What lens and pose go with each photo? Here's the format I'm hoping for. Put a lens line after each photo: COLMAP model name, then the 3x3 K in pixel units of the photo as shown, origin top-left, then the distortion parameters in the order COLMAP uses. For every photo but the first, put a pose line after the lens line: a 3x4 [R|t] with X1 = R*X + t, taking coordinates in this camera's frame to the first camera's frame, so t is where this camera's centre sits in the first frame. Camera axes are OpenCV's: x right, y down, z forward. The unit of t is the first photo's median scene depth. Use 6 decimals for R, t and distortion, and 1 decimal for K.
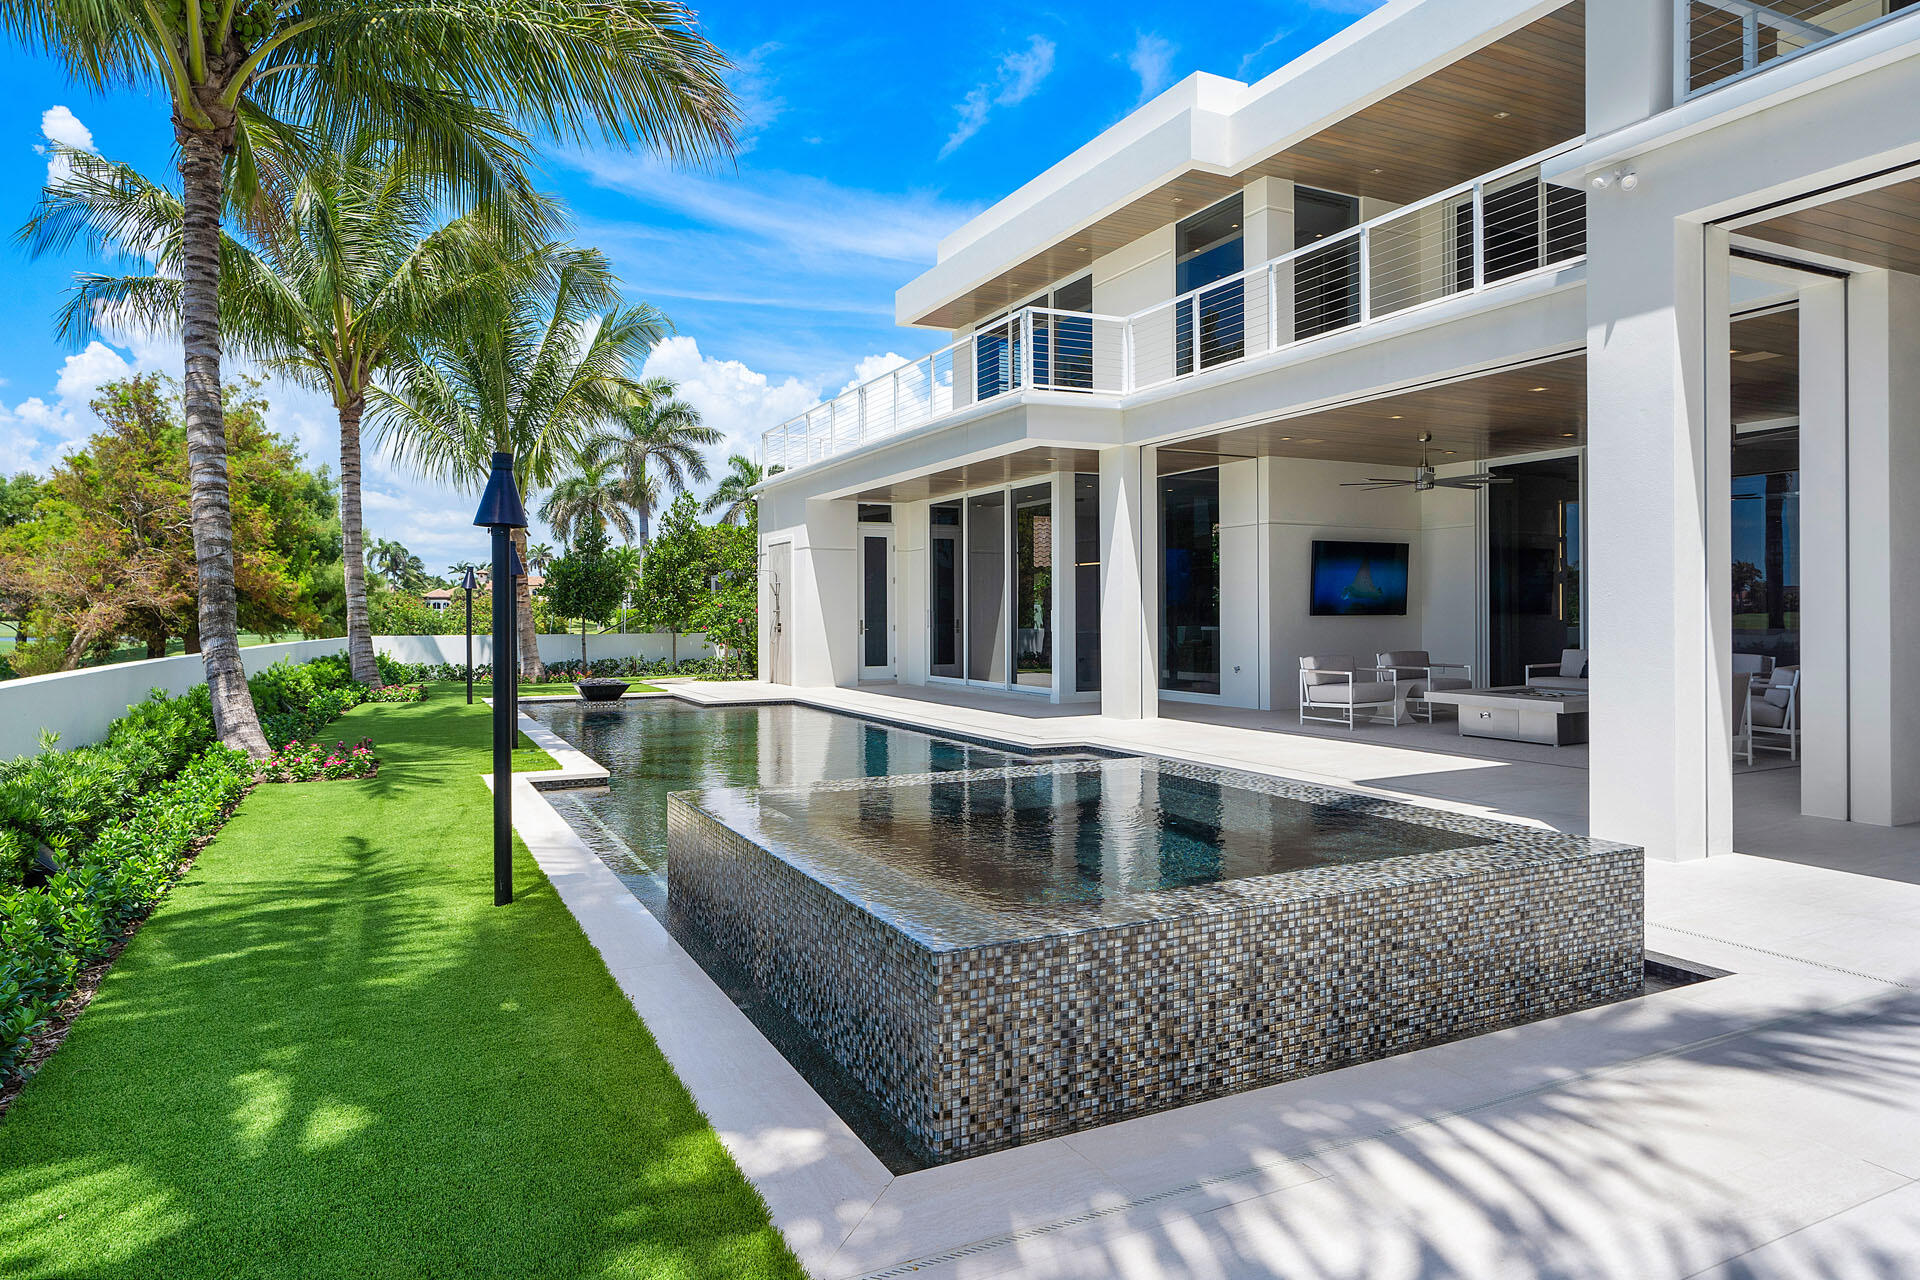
lens RADIAL K [[1135.1, 0, 957.8], [0, 1135.1, 615.3], [0, 0, 1]] dist [0.001801, -0.000172]
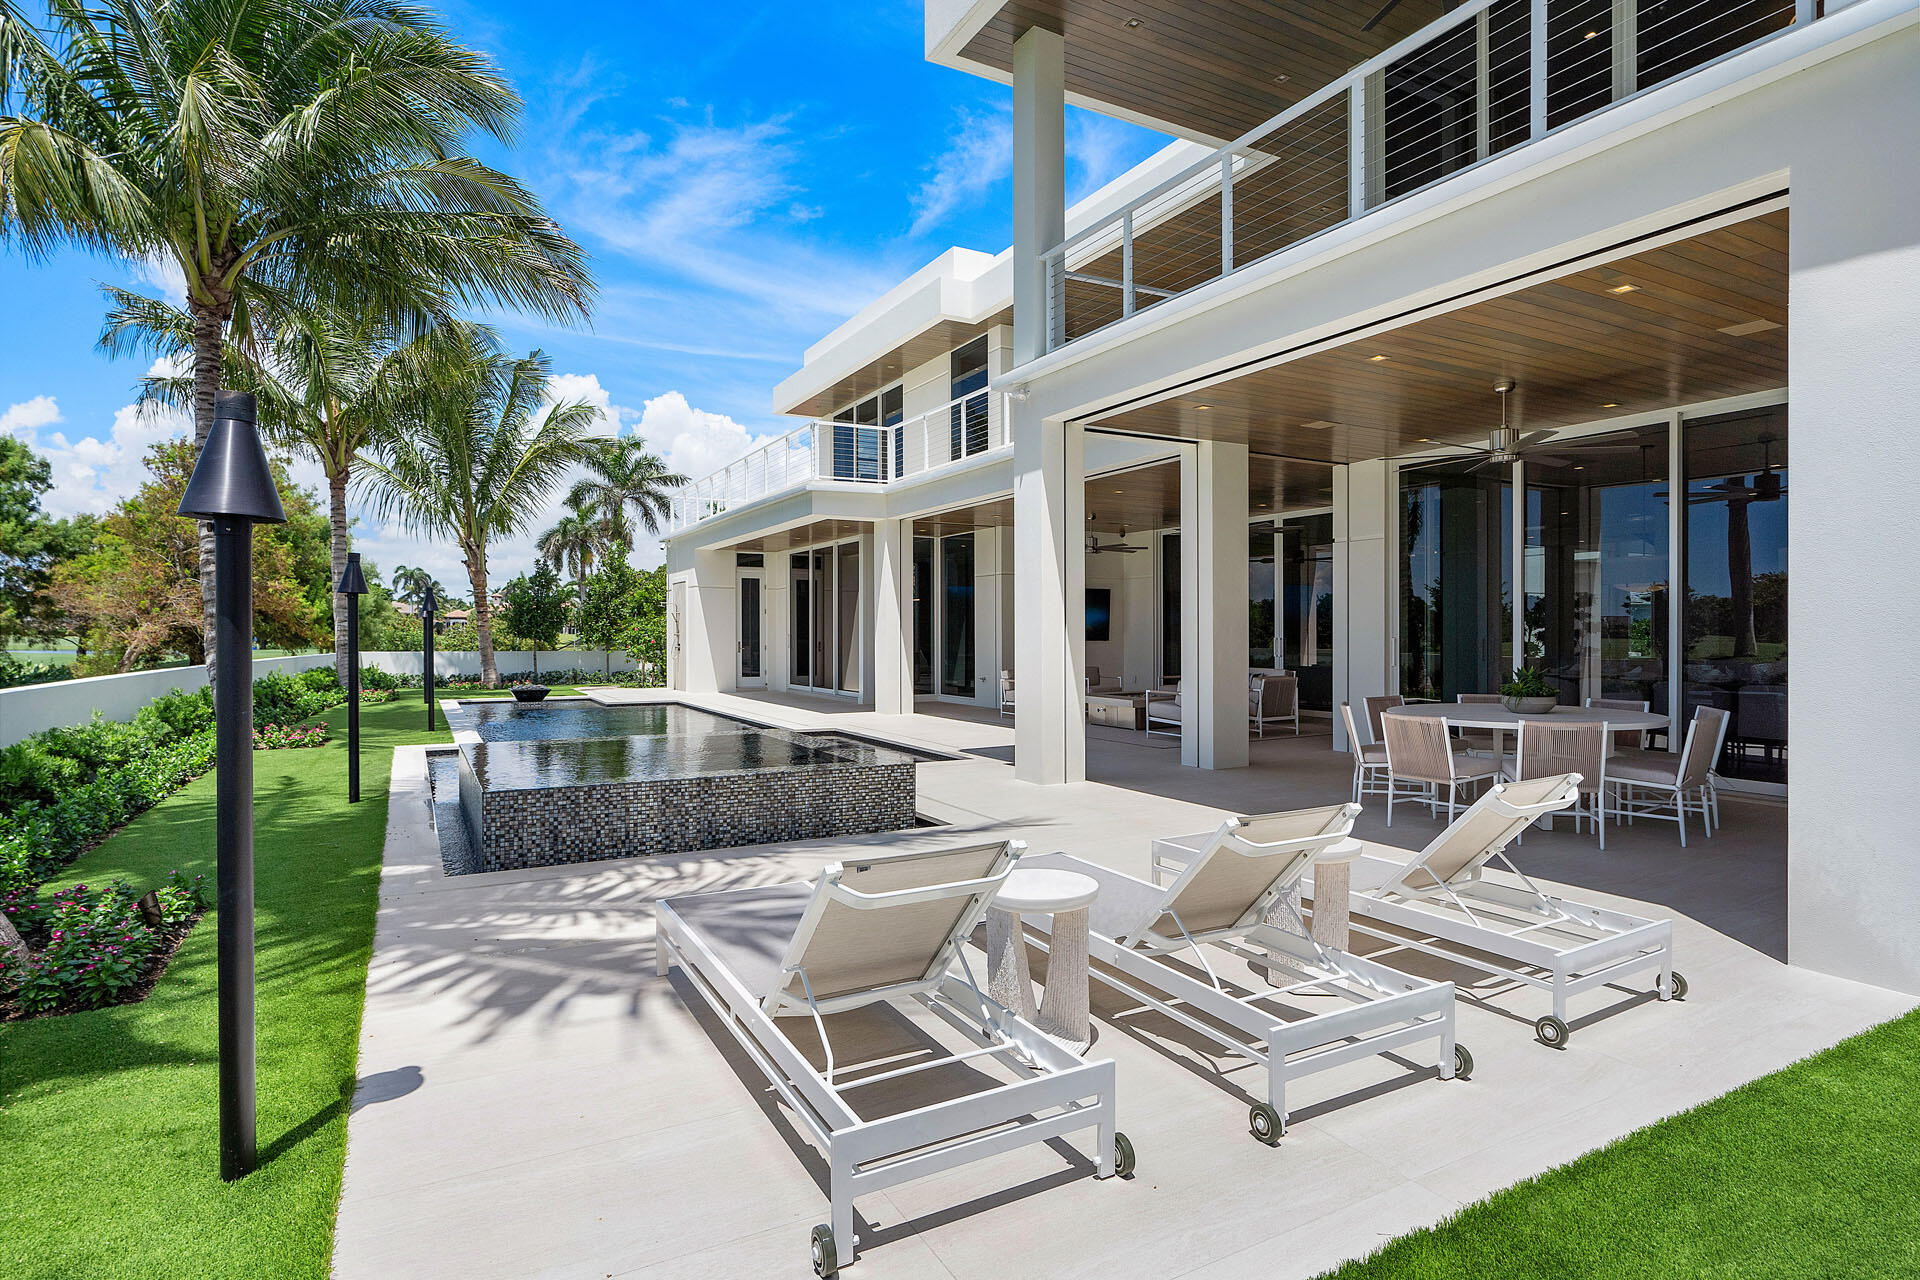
lens RADIAL K [[997.3, 0, 960.0], [0, 997.3, 640.0], [0, 0, 1]] dist [-0.001015, -0.000676]
pose [[0.999434, 0.005097, 0.033260, 0.136117], [-0.005264, 0.999974, 0.004907, -0.004596], [-0.033234, -0.005080, 0.999435, -0.164196]]
